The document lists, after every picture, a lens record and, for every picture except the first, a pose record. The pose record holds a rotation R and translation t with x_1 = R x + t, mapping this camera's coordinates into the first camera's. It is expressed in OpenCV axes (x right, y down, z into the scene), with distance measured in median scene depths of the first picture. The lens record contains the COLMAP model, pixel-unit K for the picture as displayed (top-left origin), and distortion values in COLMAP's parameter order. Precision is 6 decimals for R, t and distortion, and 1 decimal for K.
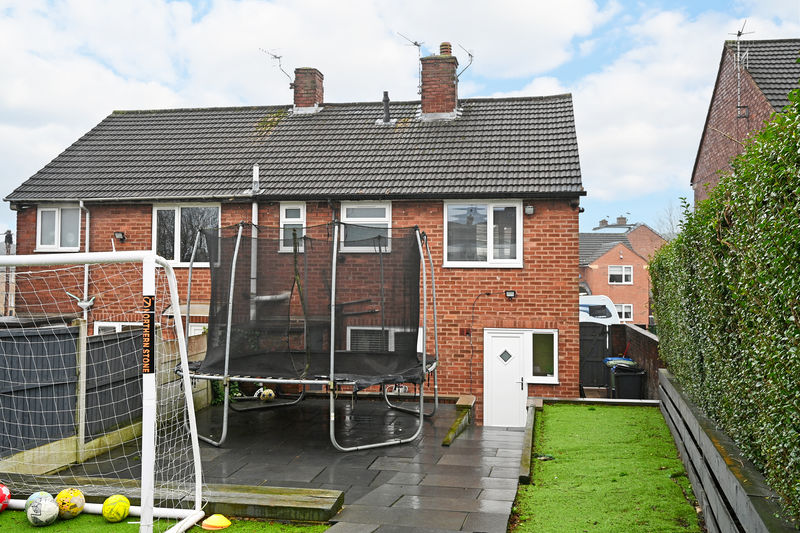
lens RADIAL K [[686.6, 0, 399.8], [0, 686.6, 266.9], [0, 0, 1]] dist [-0.012141, -0.005827]
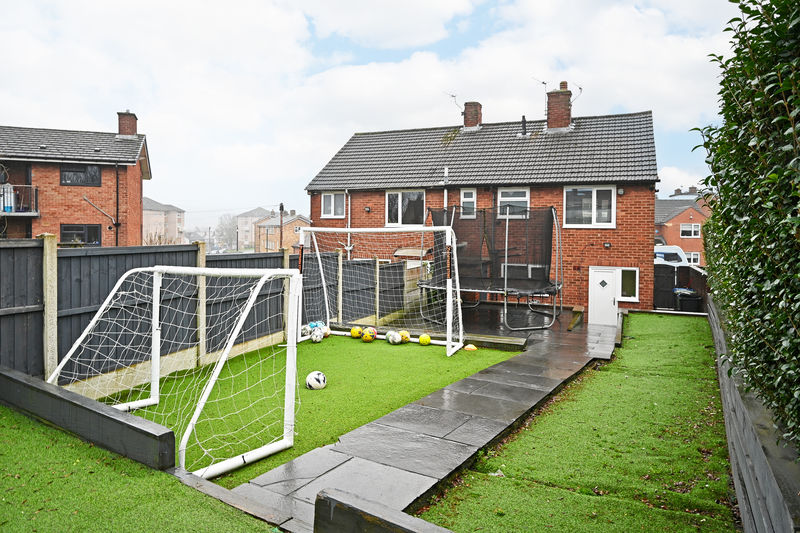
lens RADIAL K [[466.5, 0, 413.9], [0, 466.5, 242.0], [0, 0, 1]] dist [-0.008555, -0.000144]
pose [[0.974583, 0.008186, -0.223878, -0.030389], [0.000278, 0.999287, 0.037752, -0.007261], [0.224028, -0.036854, 0.973886, -0.136500]]
